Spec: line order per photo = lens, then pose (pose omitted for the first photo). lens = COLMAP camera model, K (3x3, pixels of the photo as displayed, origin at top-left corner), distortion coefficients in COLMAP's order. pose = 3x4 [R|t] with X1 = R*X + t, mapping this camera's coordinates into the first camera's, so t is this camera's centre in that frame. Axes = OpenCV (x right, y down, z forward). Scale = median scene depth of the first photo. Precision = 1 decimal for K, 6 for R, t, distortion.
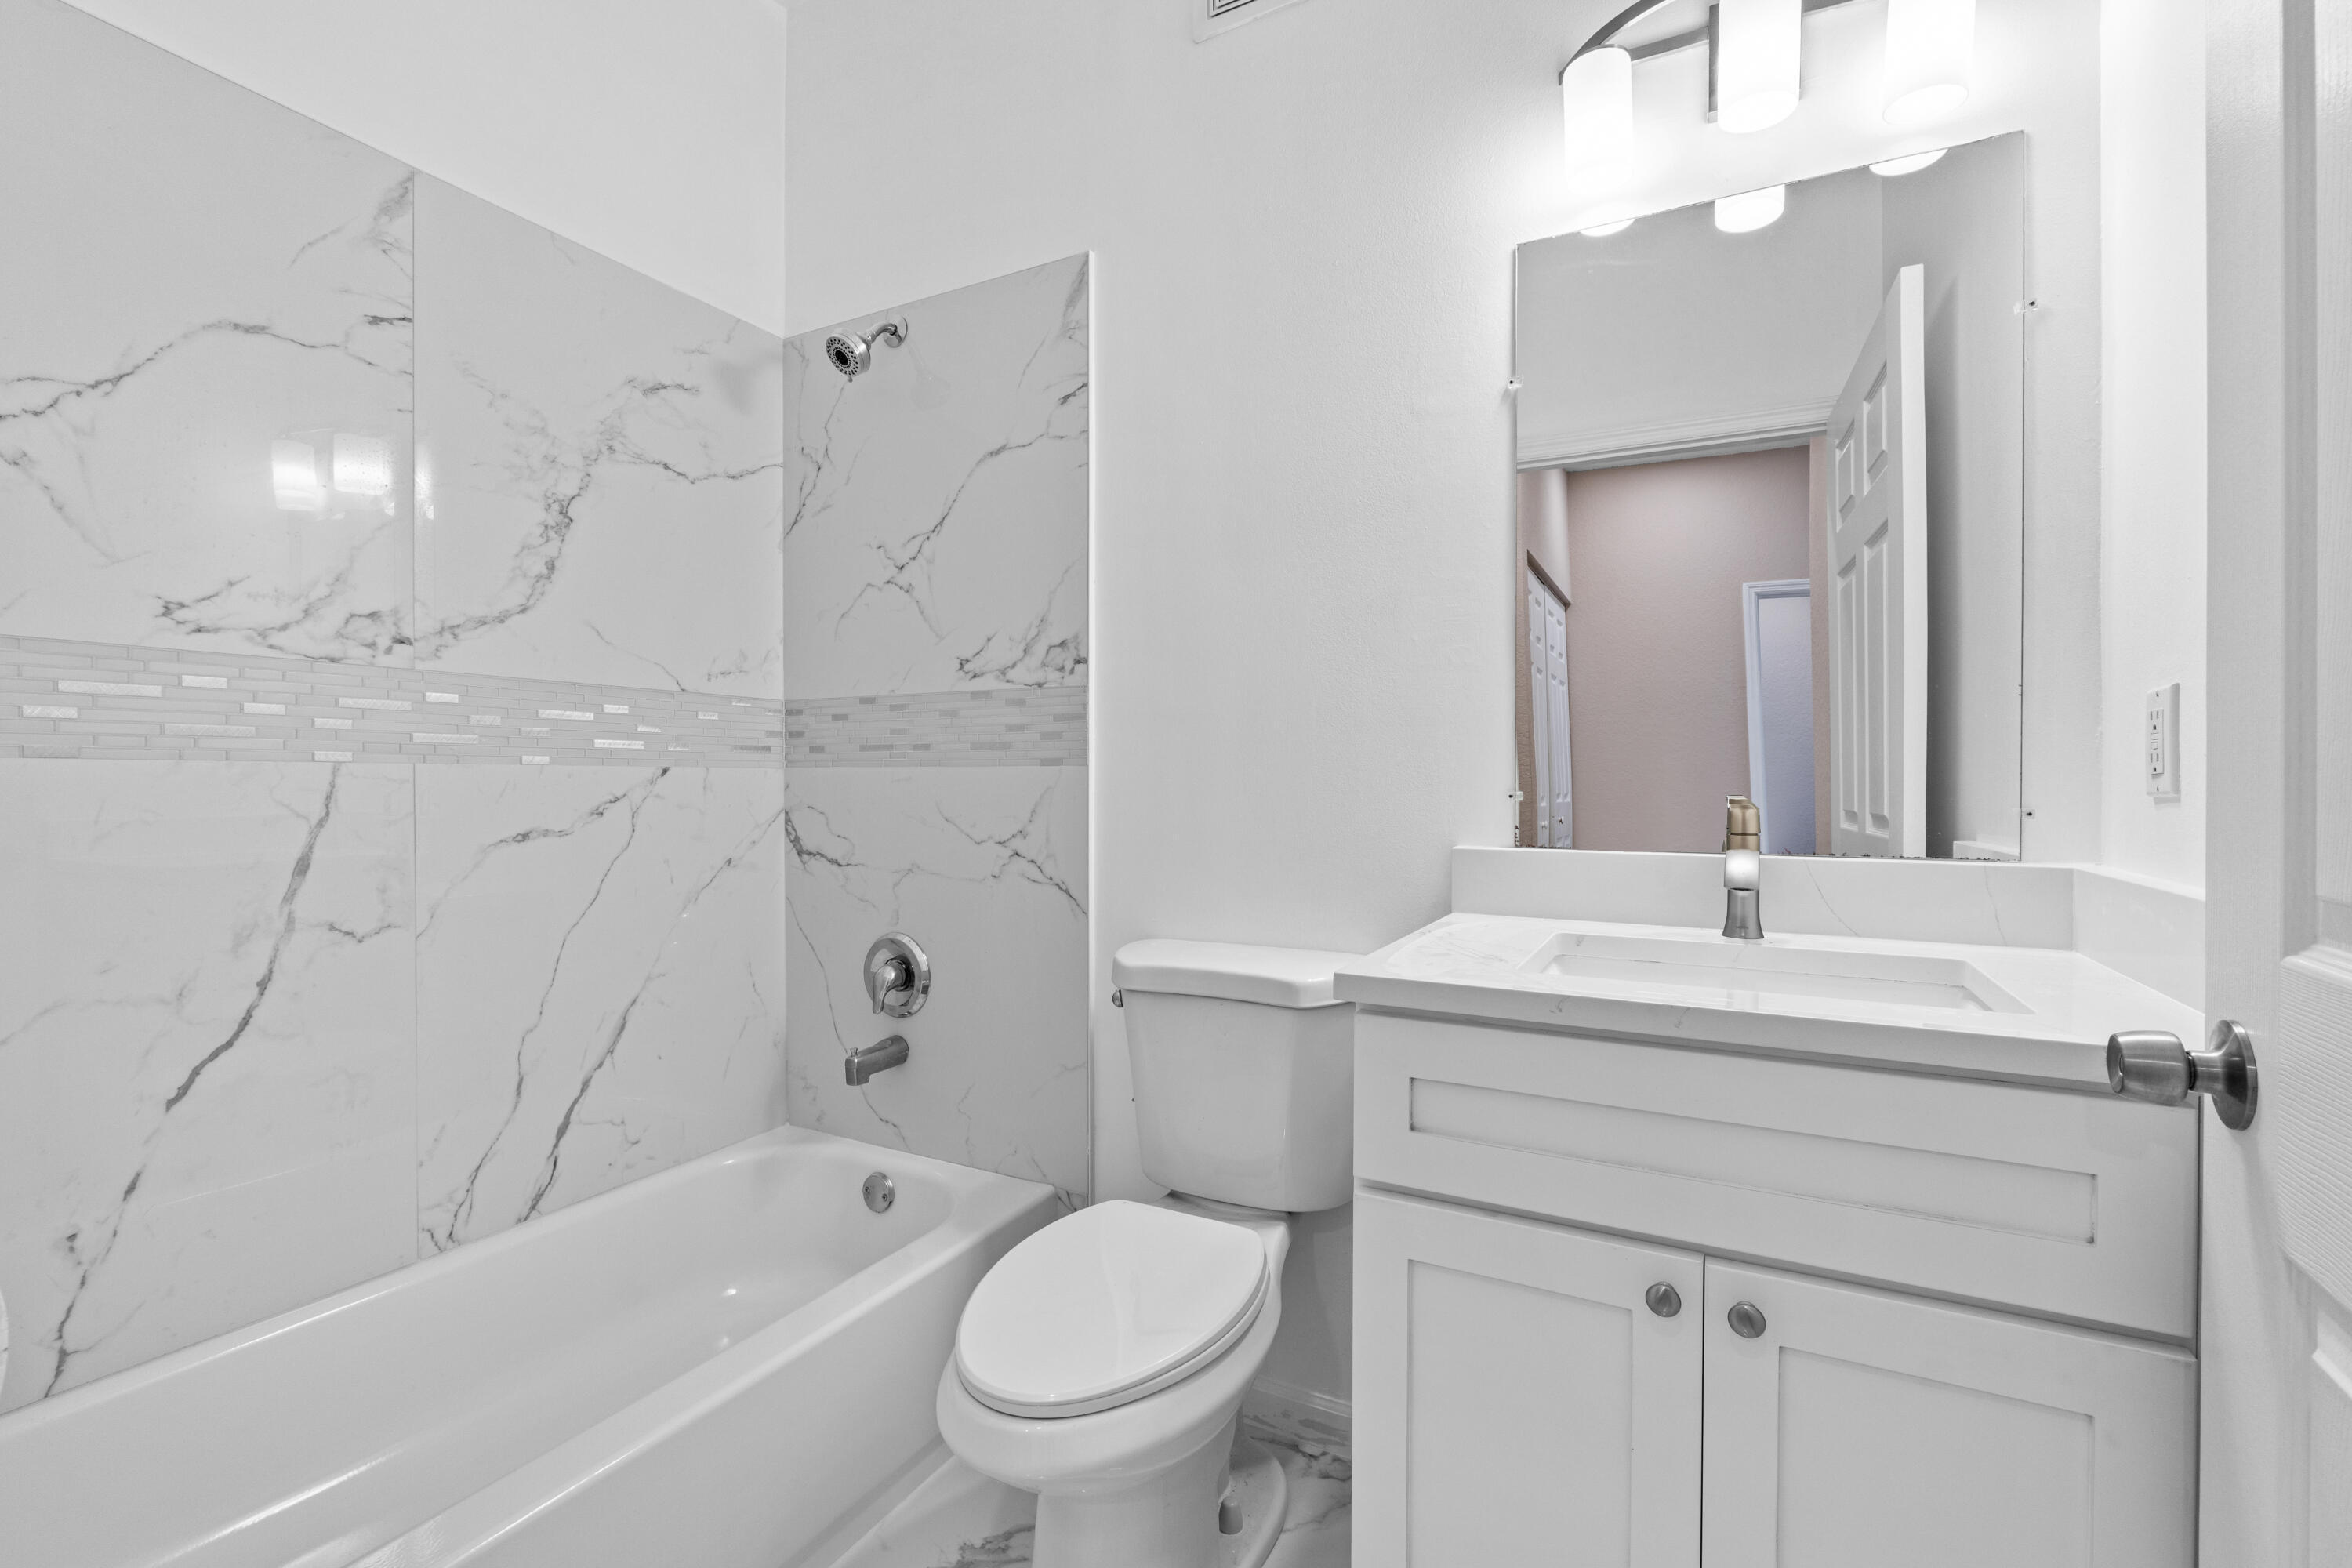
lens RADIAL K [[1009.7, 0, 1176.0], [0, 1009.7, 784.0], [0, 0, 1]] dist [-0.003643, -0.000353]
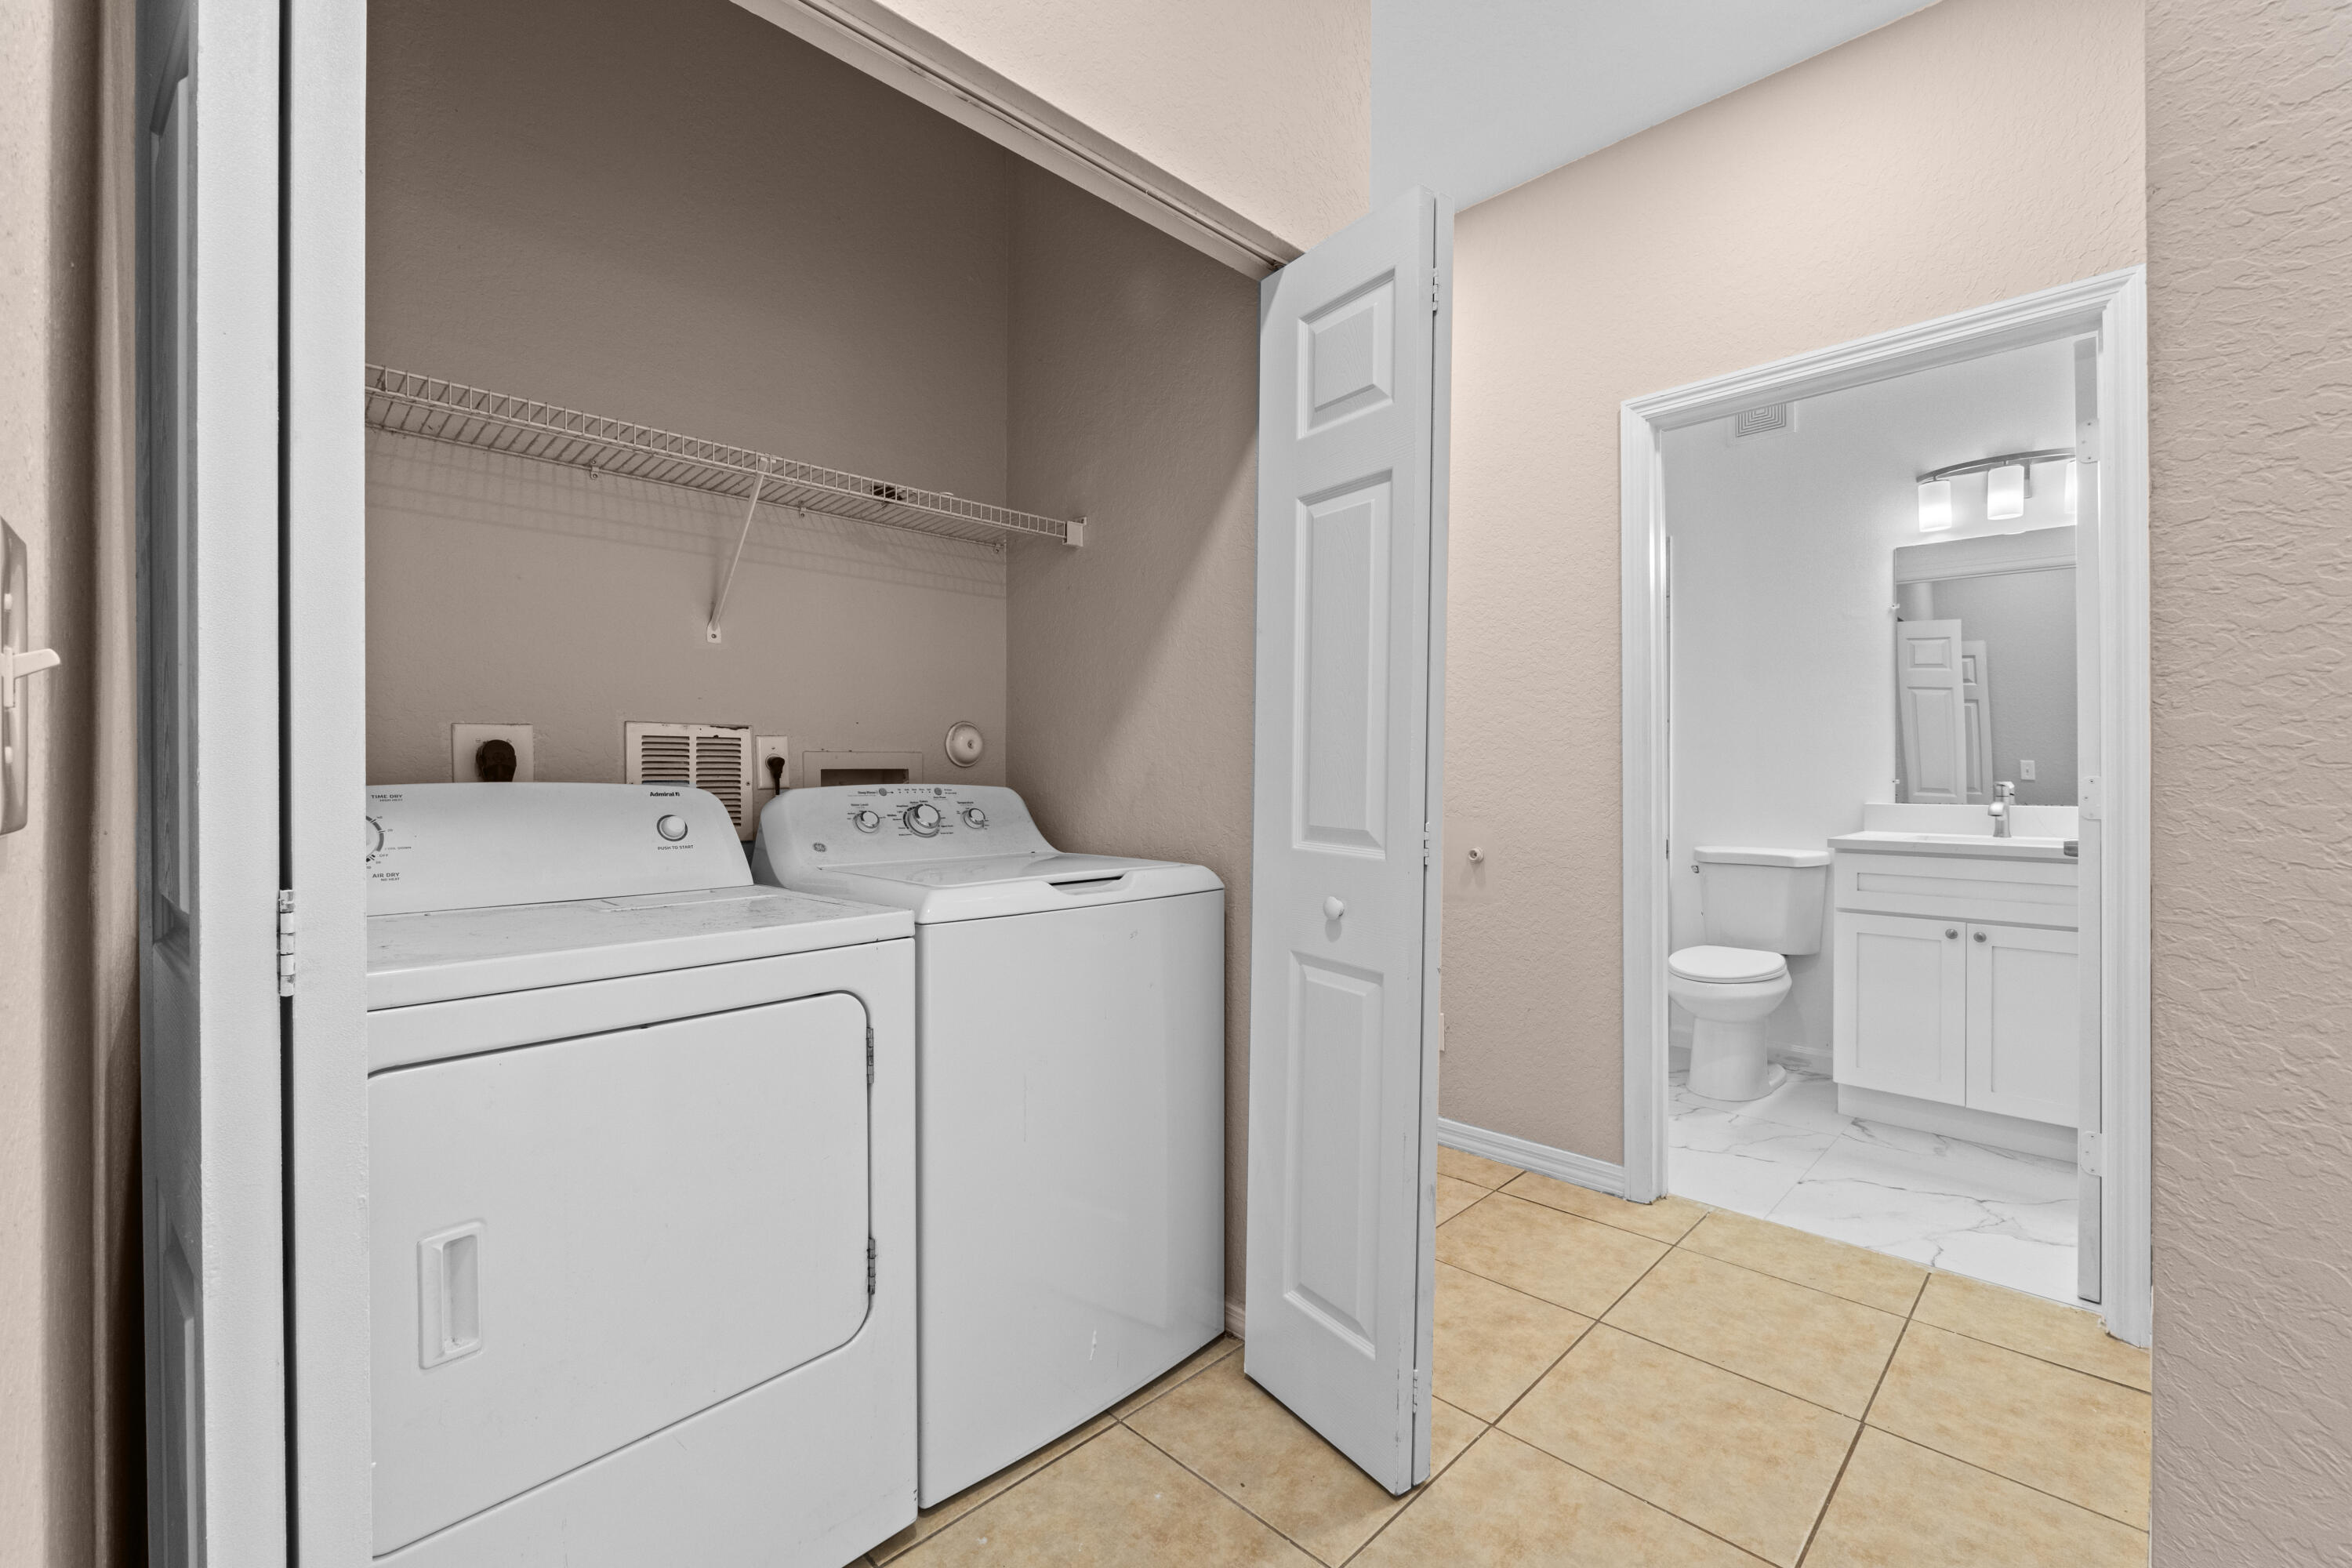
lens RADIAL K [[982.5, 0, 1176.0], [0, 982.5, 784.0], [0, 0, 1]] dist [-0.002948, -0.000727]
pose [[0.956516, -0.002692, -0.291669, -0.641195], [0.004422, 0.999976, 0.005272, -0.002001], [0.291647, -0.006333, 0.956505, -1.790526]]
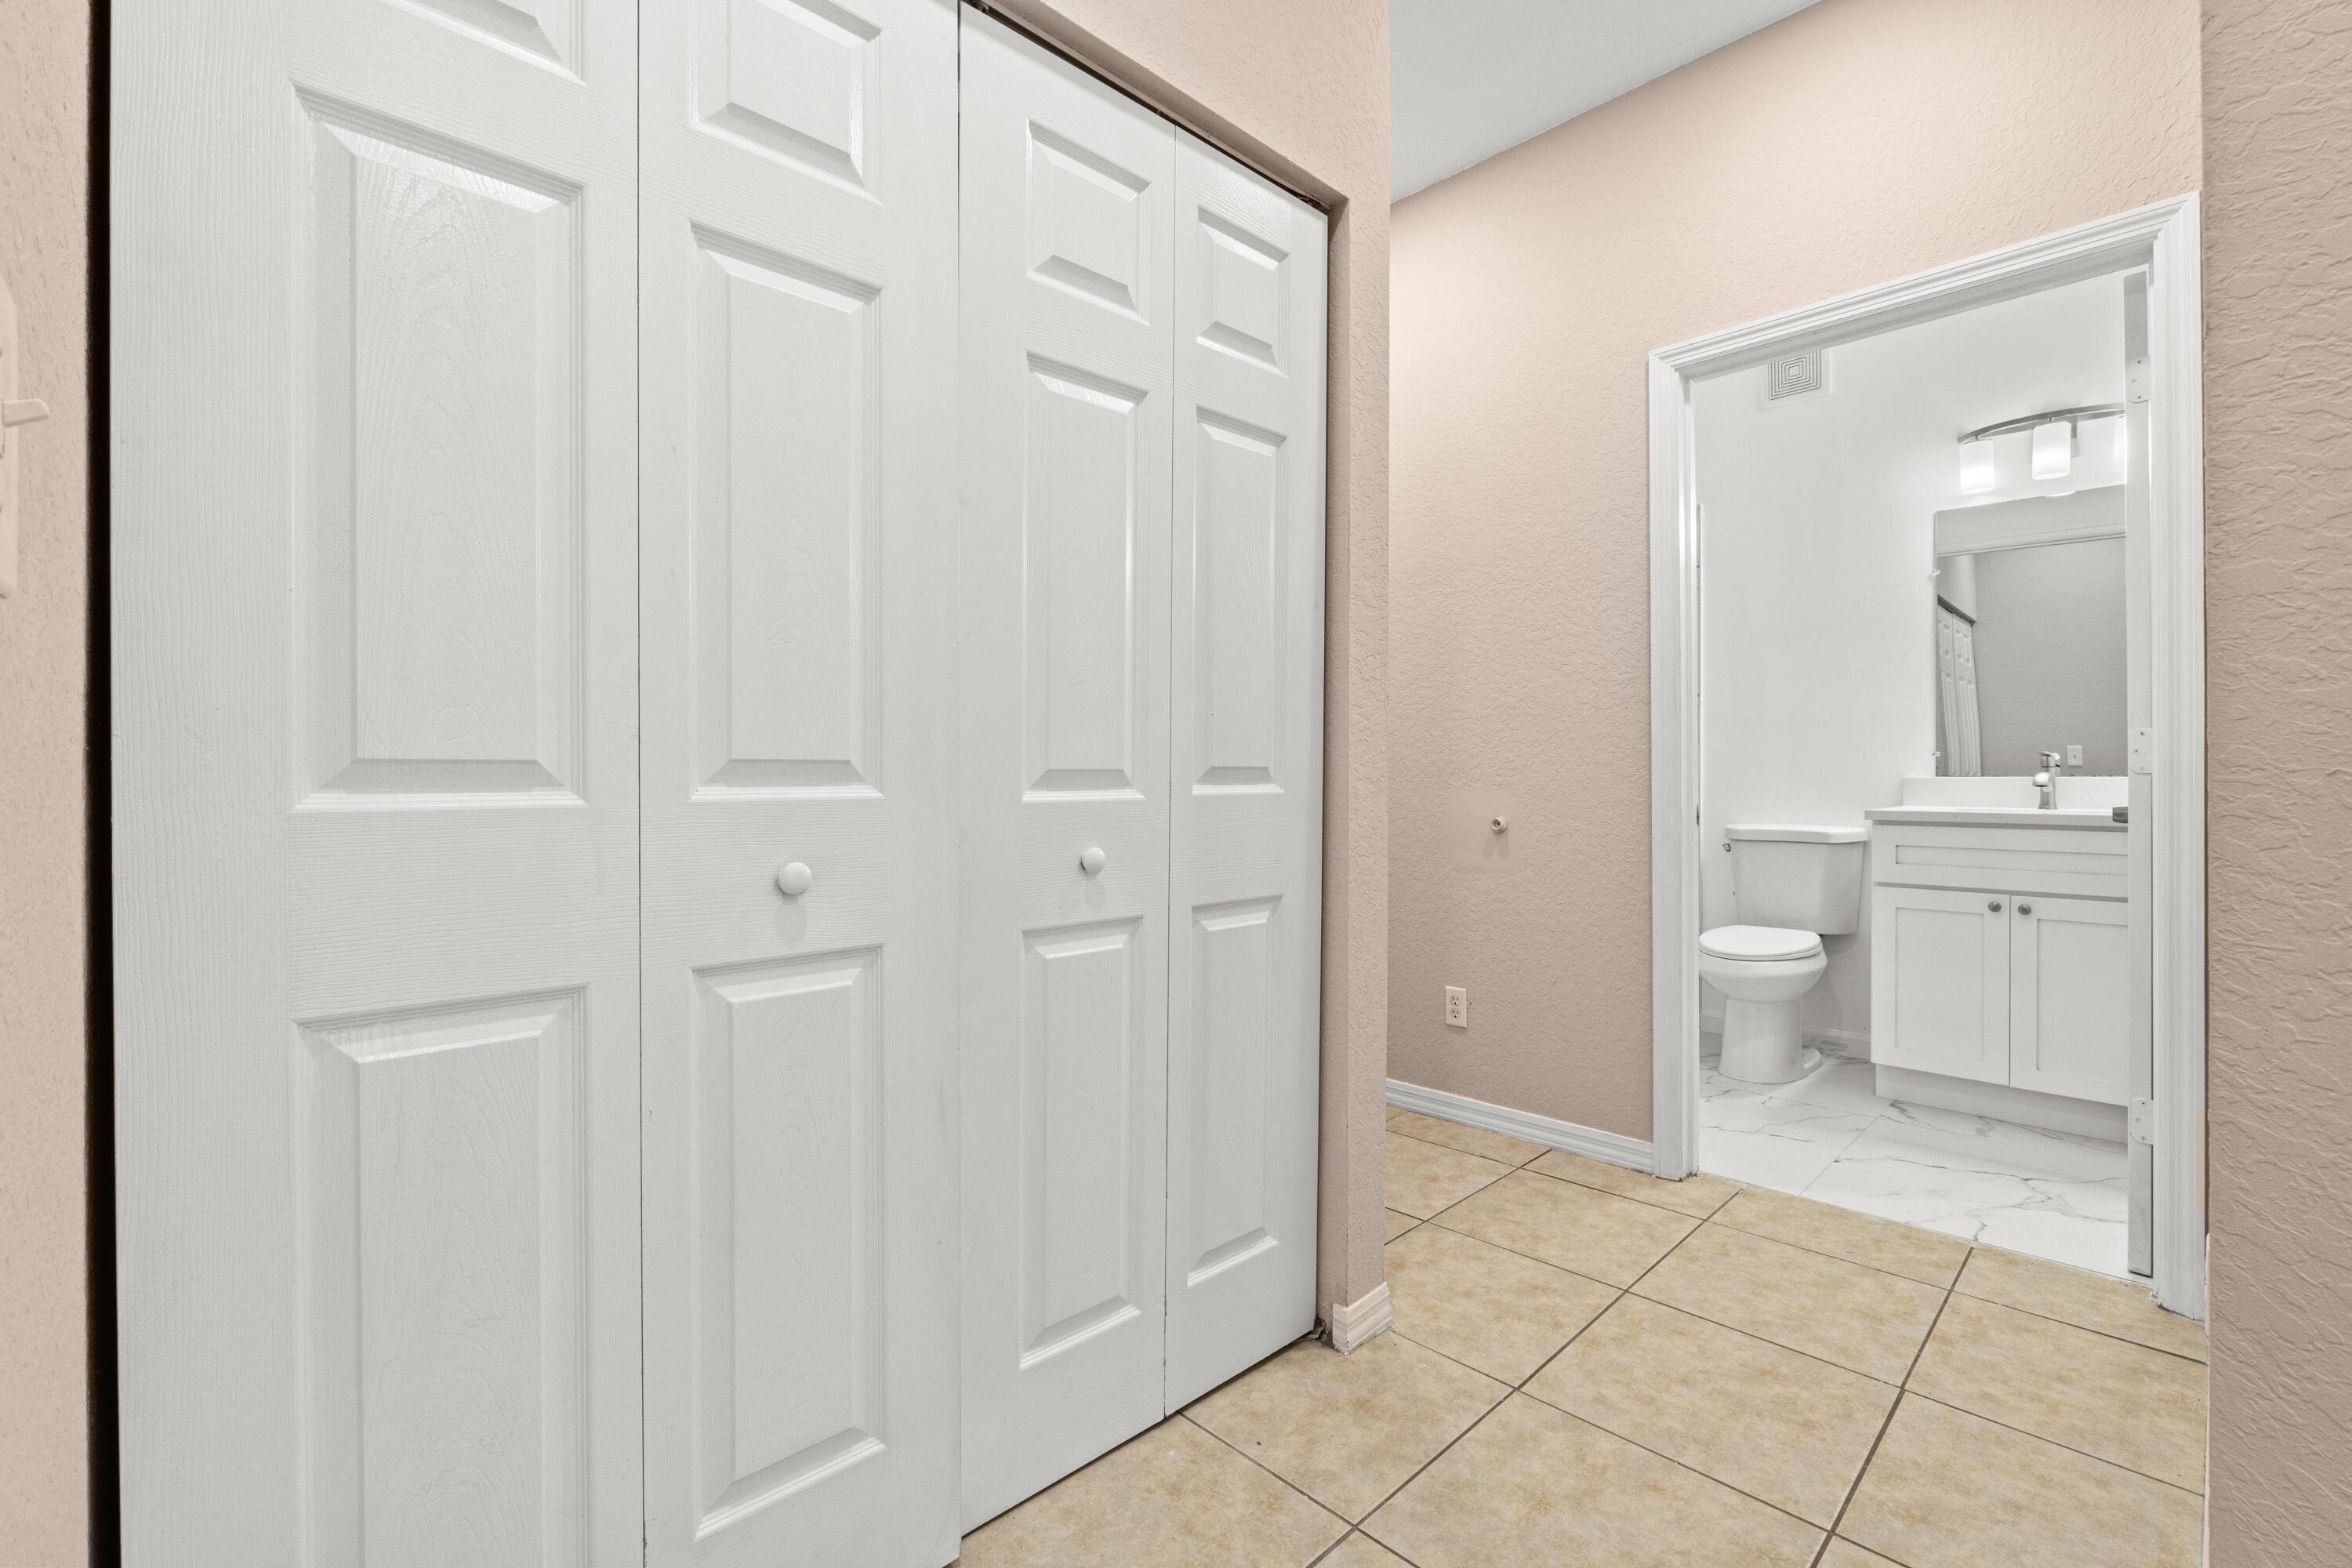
lens RADIAL K [[1009.7, 0, 1176.0], [0, 1009.7, 784.0], [0, 0, 1]] dist [-0.003643, -0.000353]
pose [[0.952633, -0.003630, -0.304100, -0.642013], [0.005775, 0.999964, 0.006156, 0.060269], [0.304067, -0.007621, 0.952620, -1.790062]]
